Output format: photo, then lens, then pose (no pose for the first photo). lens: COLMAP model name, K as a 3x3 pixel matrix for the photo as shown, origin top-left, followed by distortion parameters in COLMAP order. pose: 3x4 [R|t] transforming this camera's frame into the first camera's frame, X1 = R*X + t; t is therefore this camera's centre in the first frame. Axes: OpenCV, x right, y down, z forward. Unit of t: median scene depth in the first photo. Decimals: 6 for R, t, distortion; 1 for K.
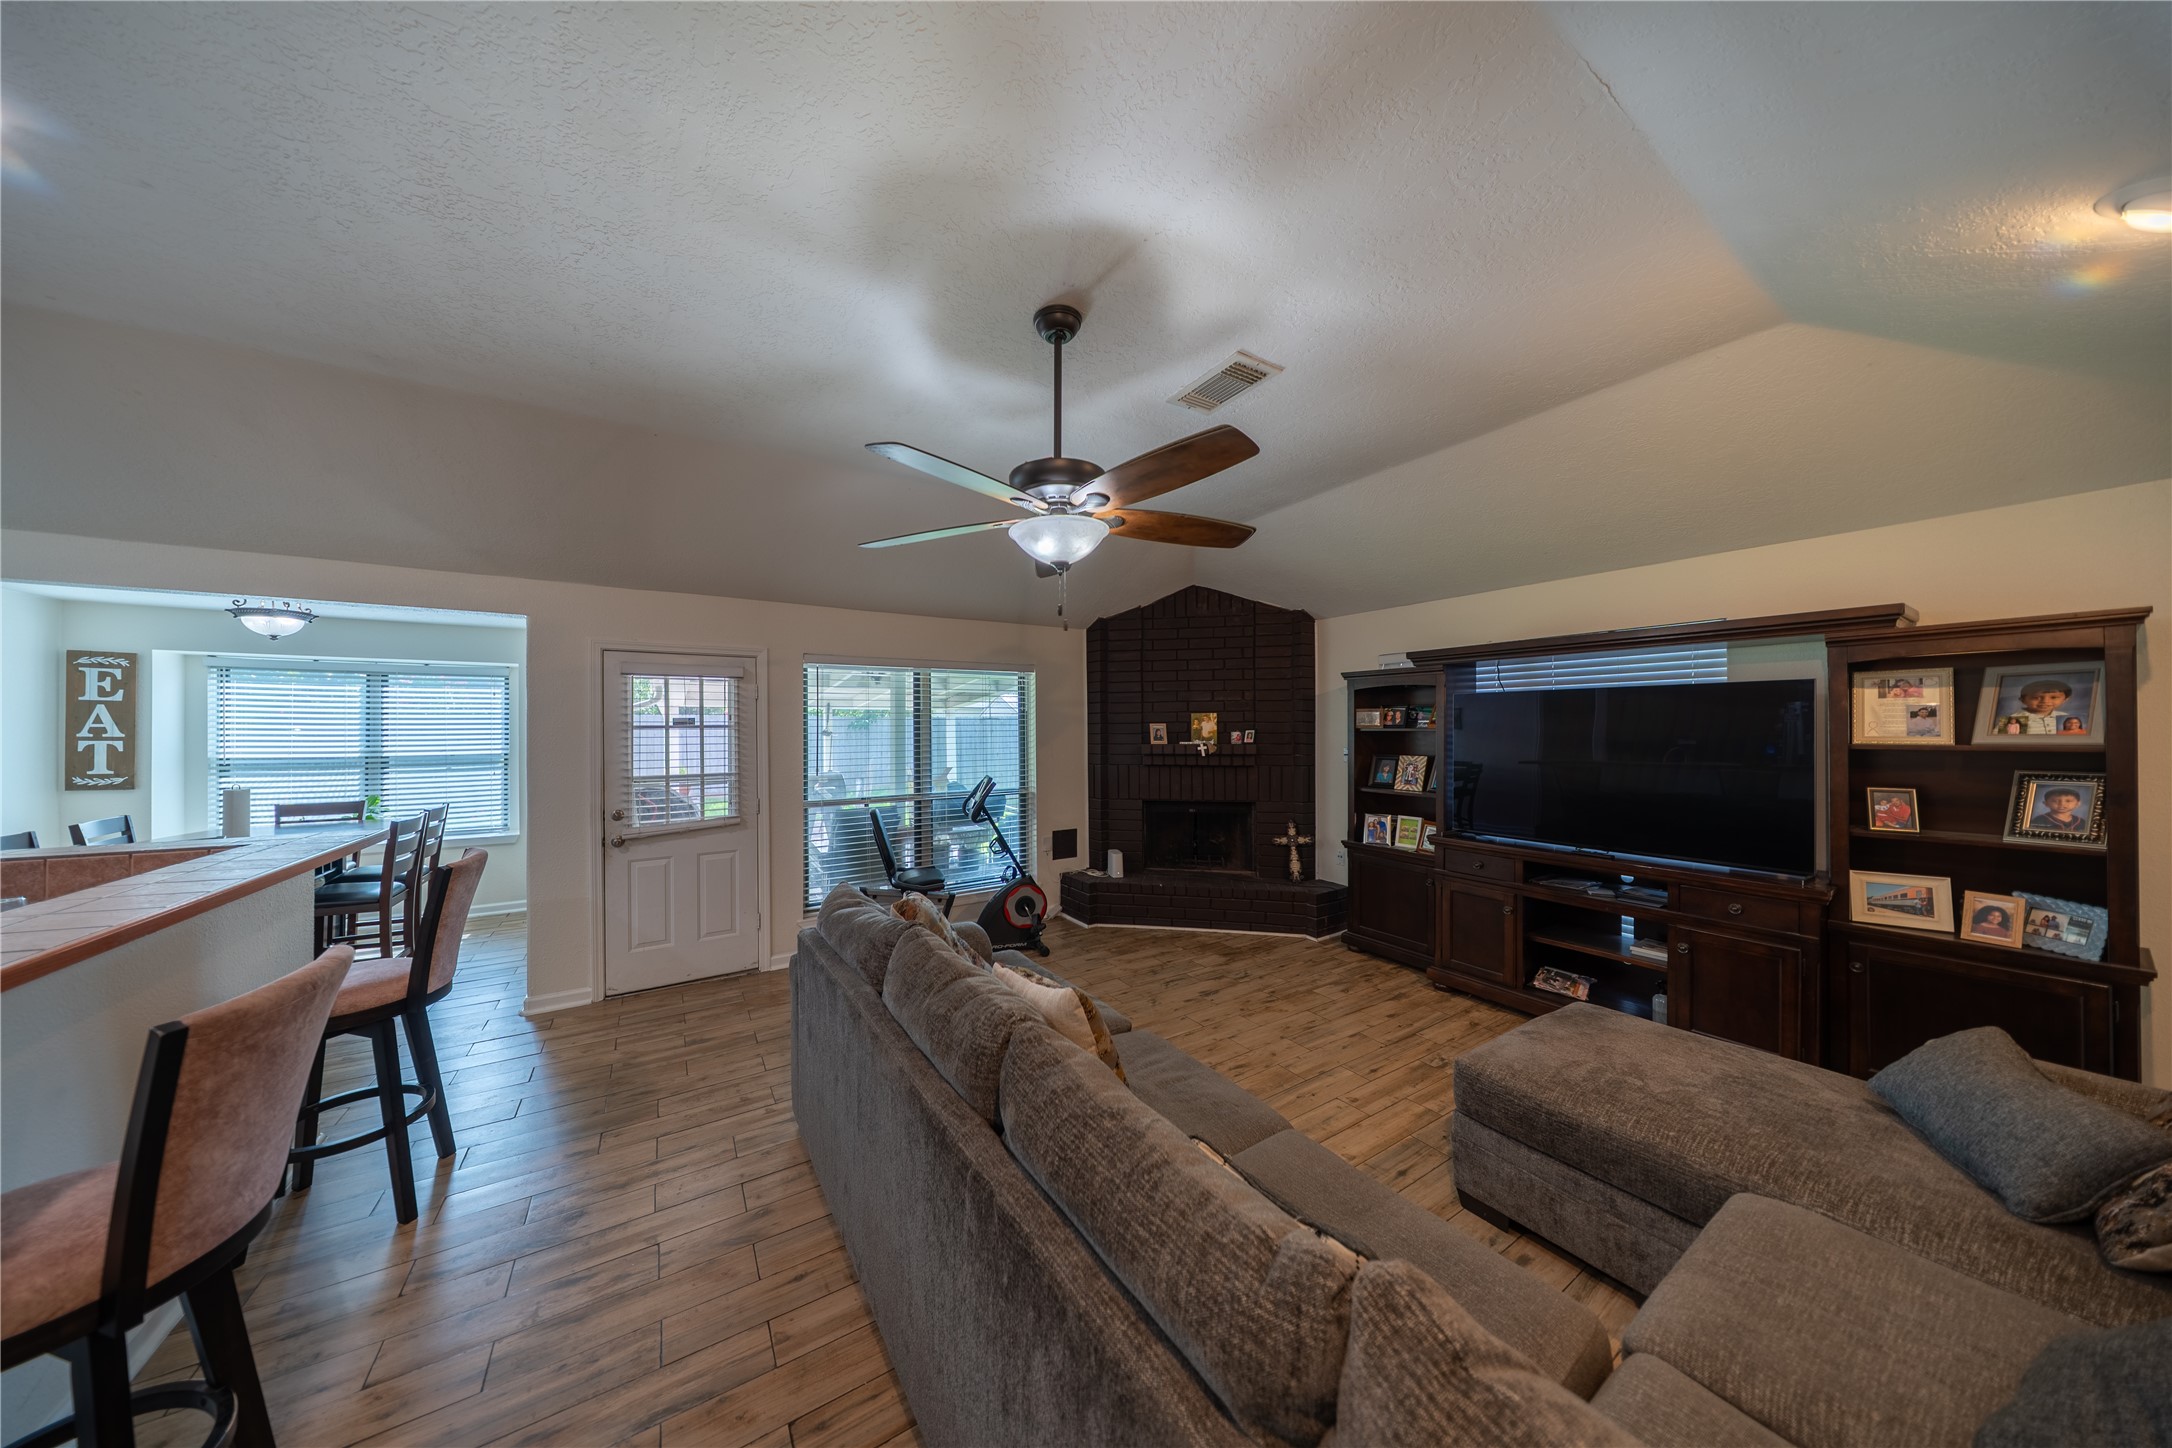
lens RADIAL K [[647.8, 0, 1049.6], [0, 647.8, 726.7], [0, 0, 1]] dist [0.000391, -0.000936]
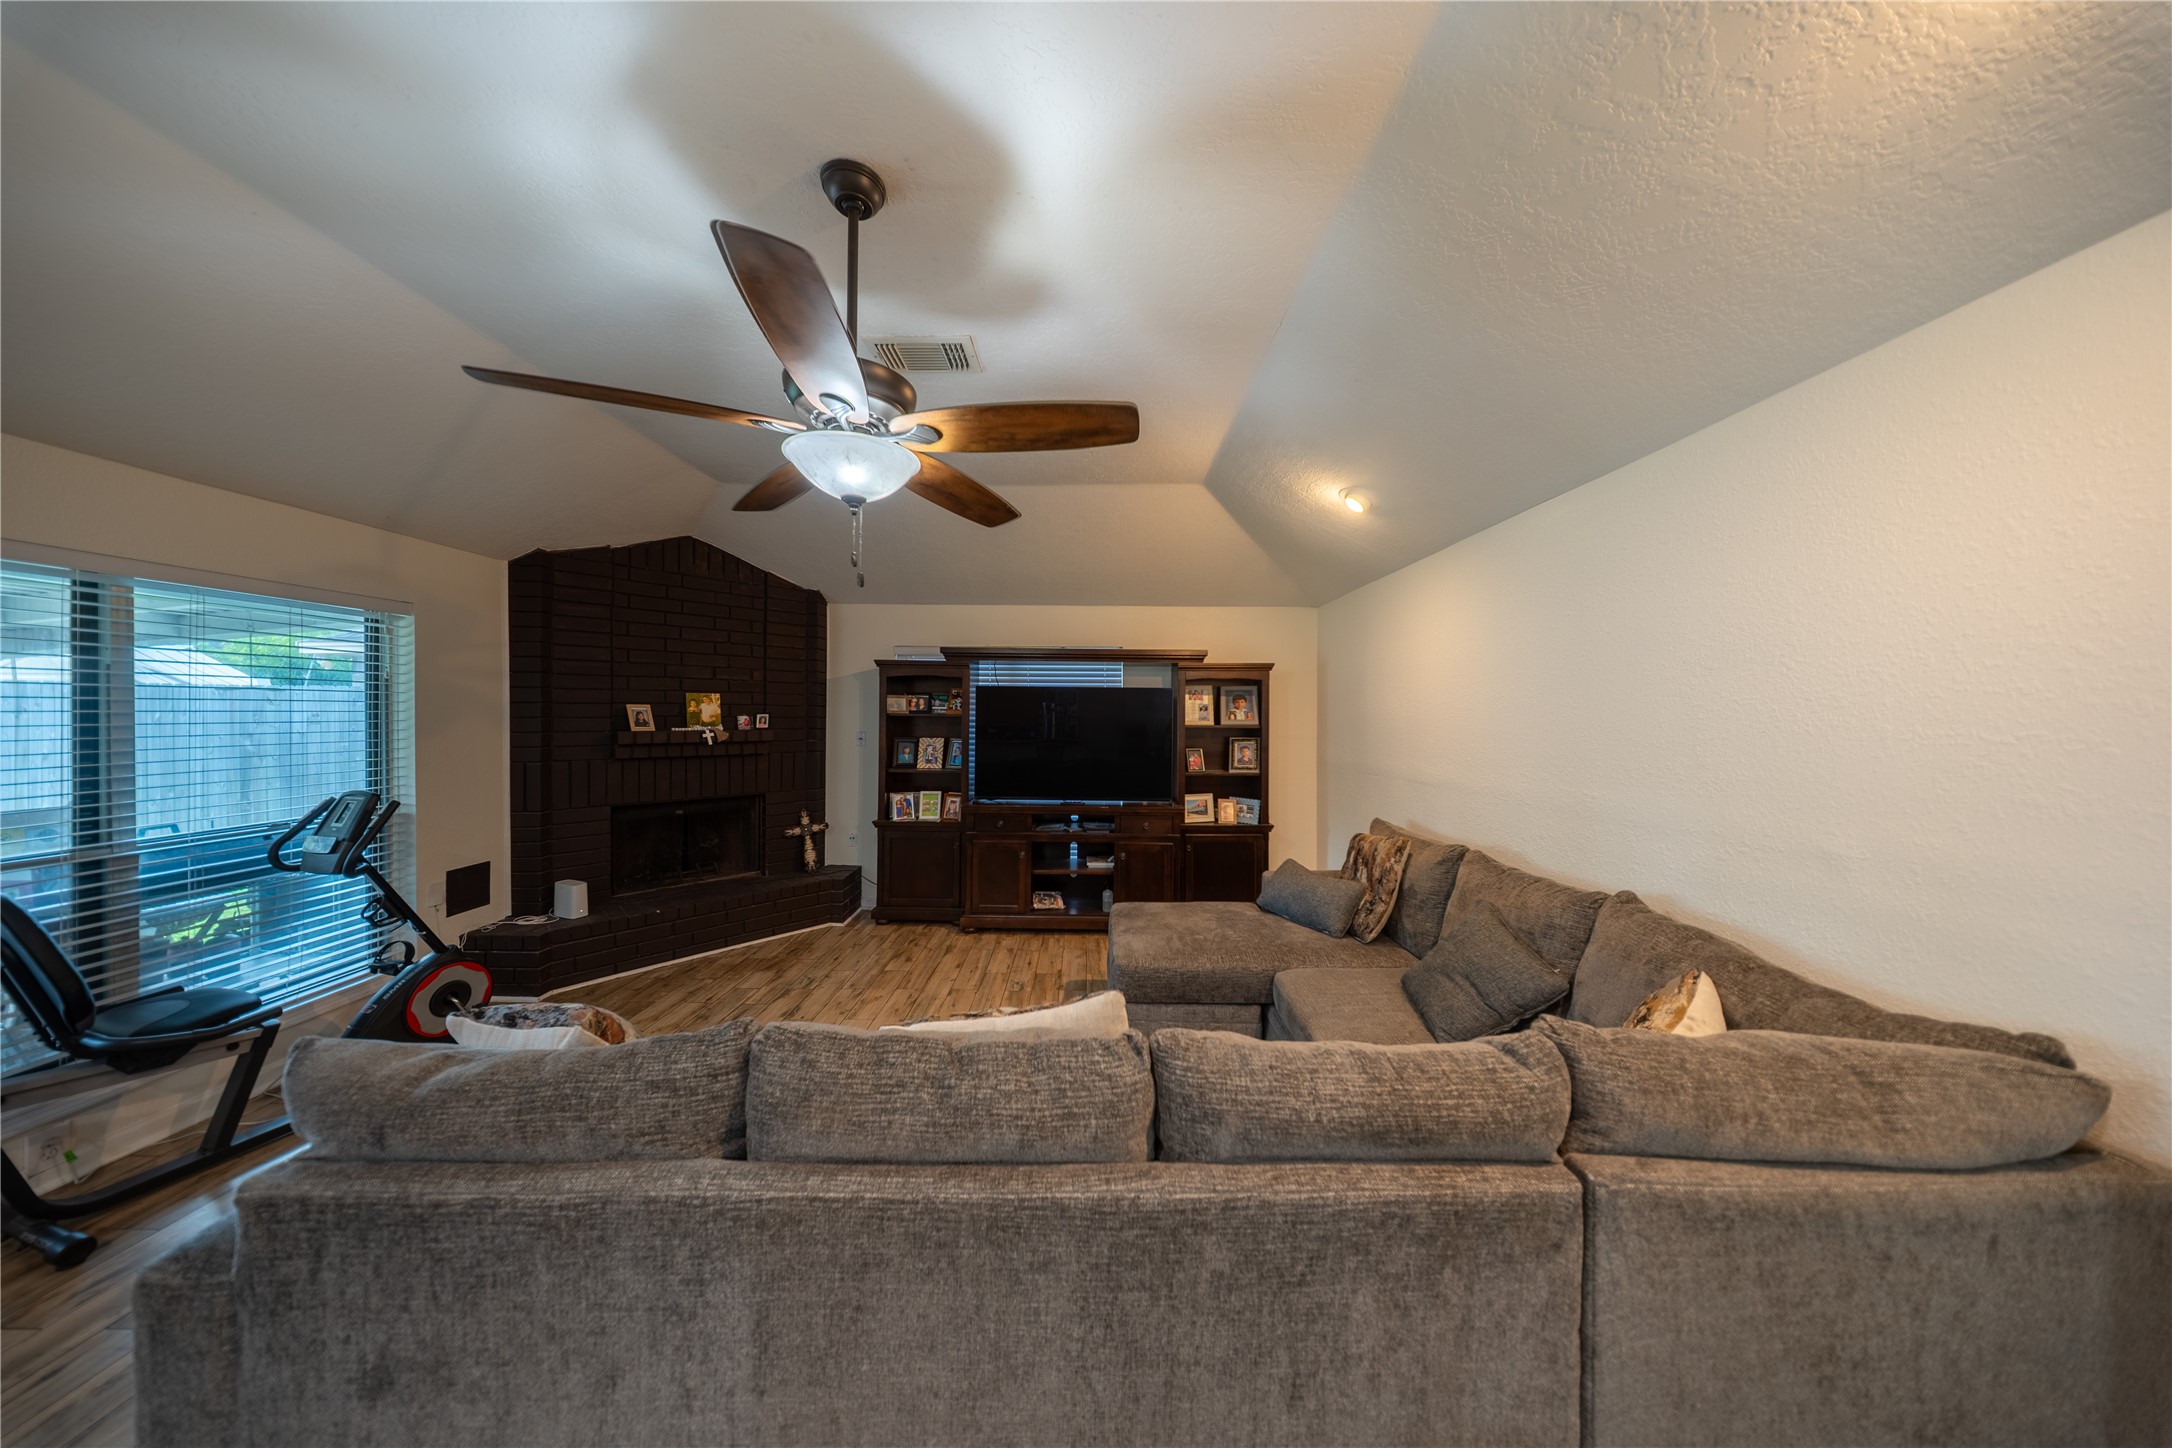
lens RADIAL K [[647.8, 0, 1075.1], [0, 647.8, 714.4], [0, 0, 1]] dist [0.000391, -0.000936]
pose [[0.518888, 0.006899, 0.854814, -0.273358], [-0.012583, 0.999921, -0.000432, 0.001184], [-0.854749, -0.010532, 0.518934, 0.190117]]
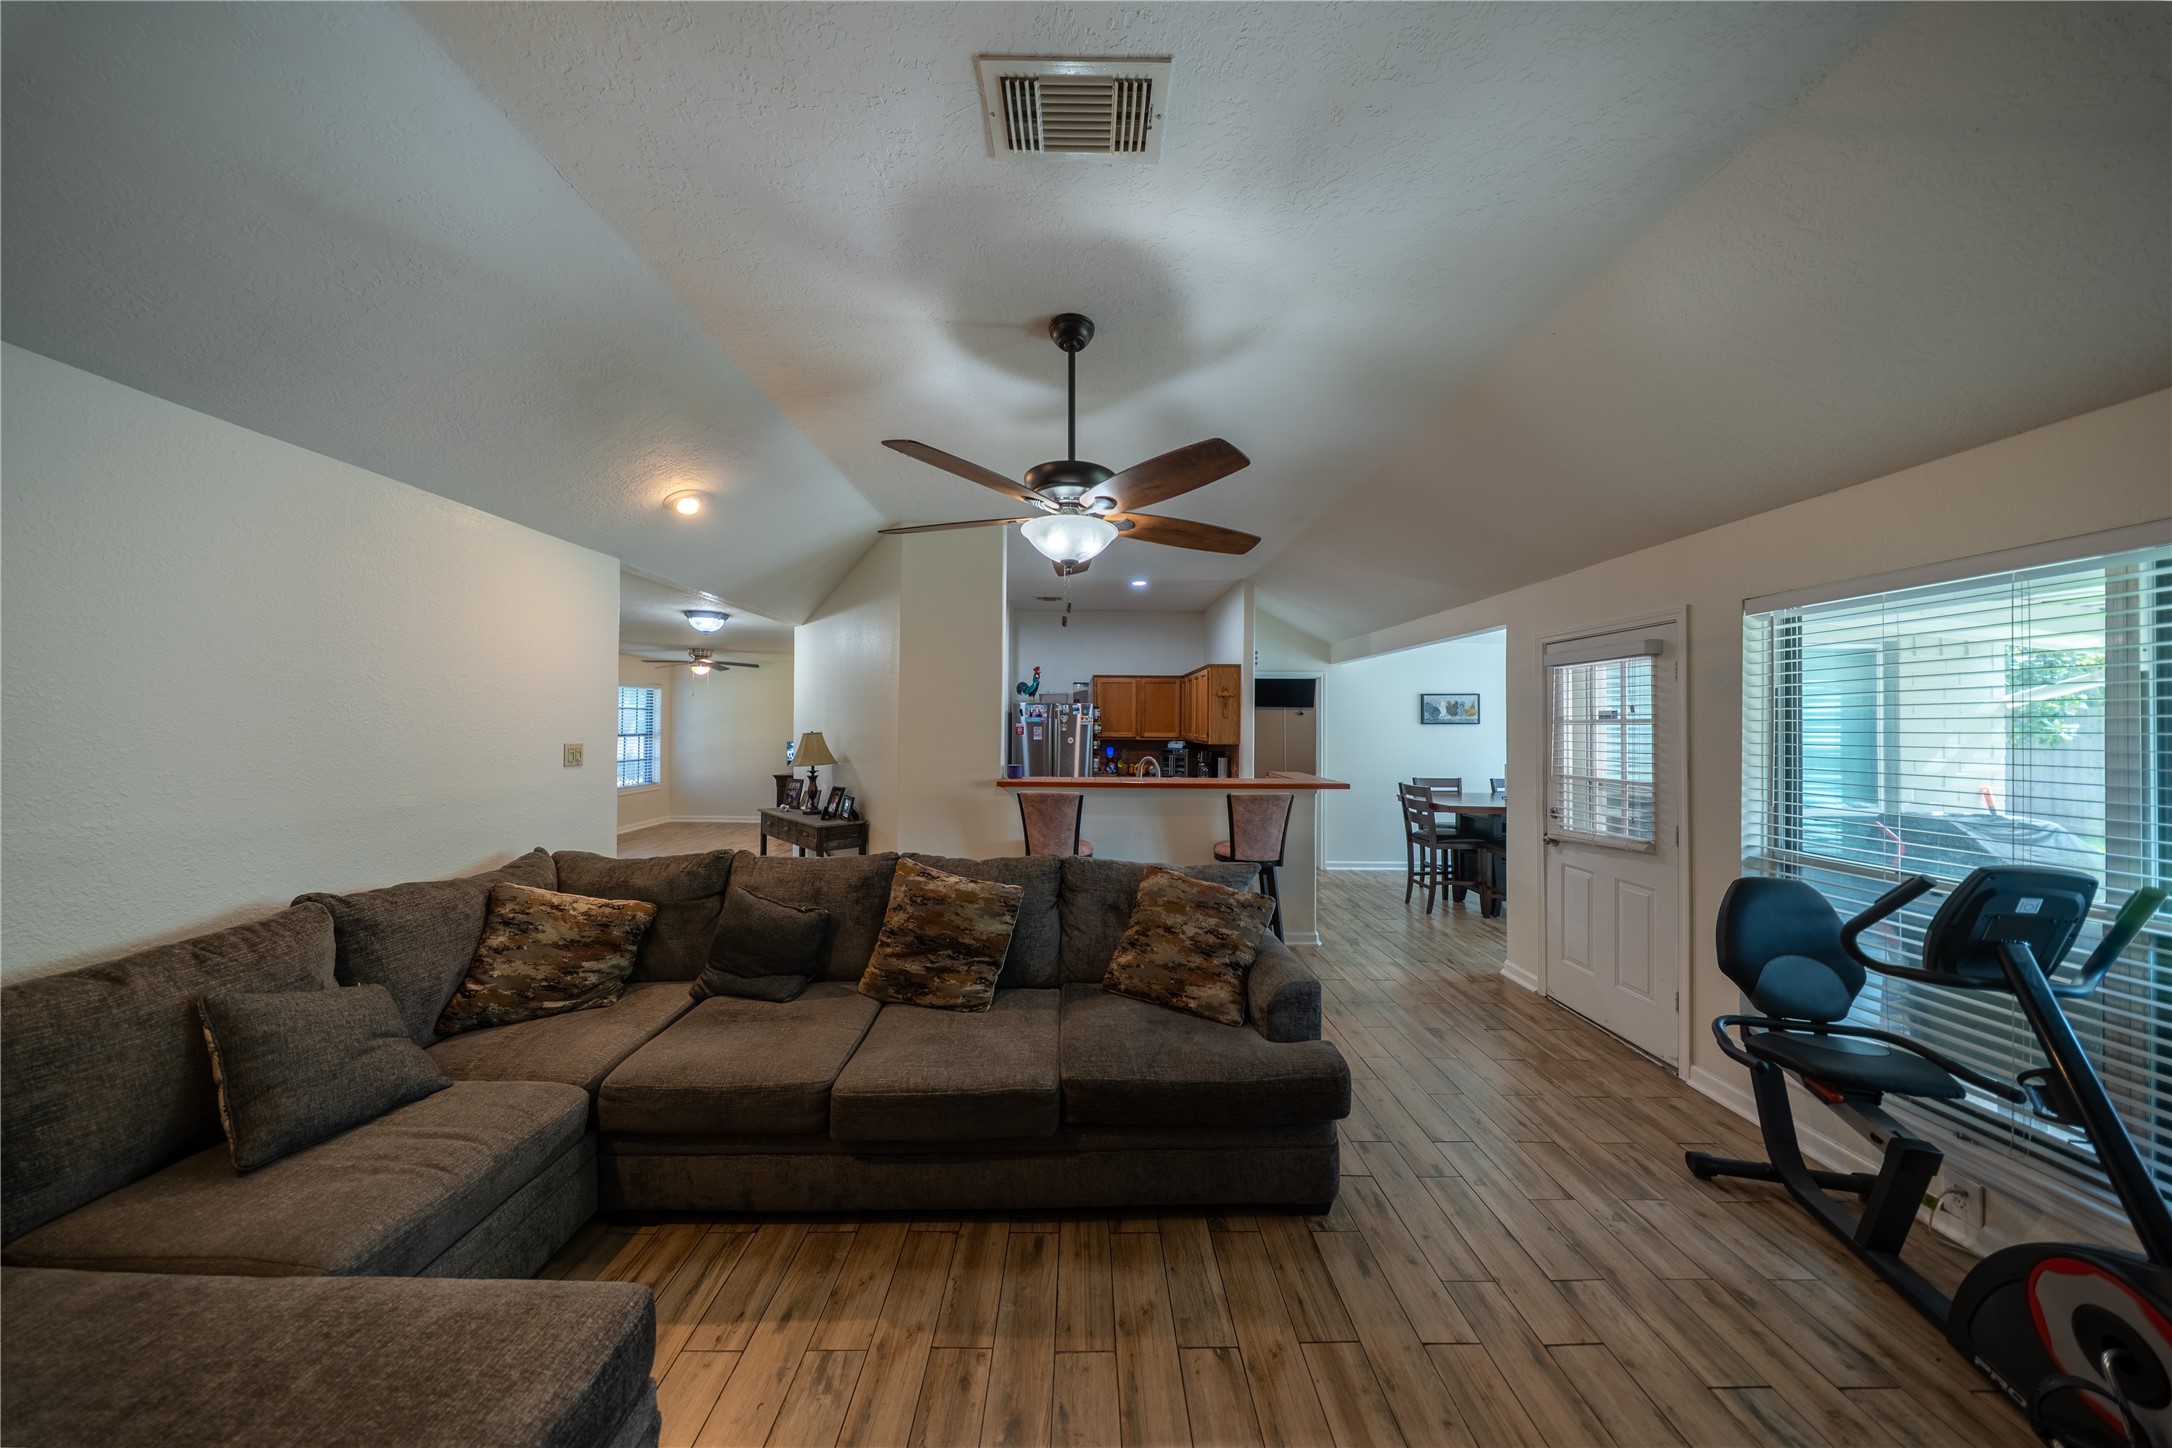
lens RADIAL K [[647.8, 0, 1086.5], [0, 647.8, 720.6], [0, 0, 1]] dist [0.000391, -0.000936]
pose [[-0.510808, -0.001133, -0.859694, 0.463207], [0.002939, 0.999991, -0.003064, -0.000138], [0.859690, -0.004092, -0.510800, 0.800943]]
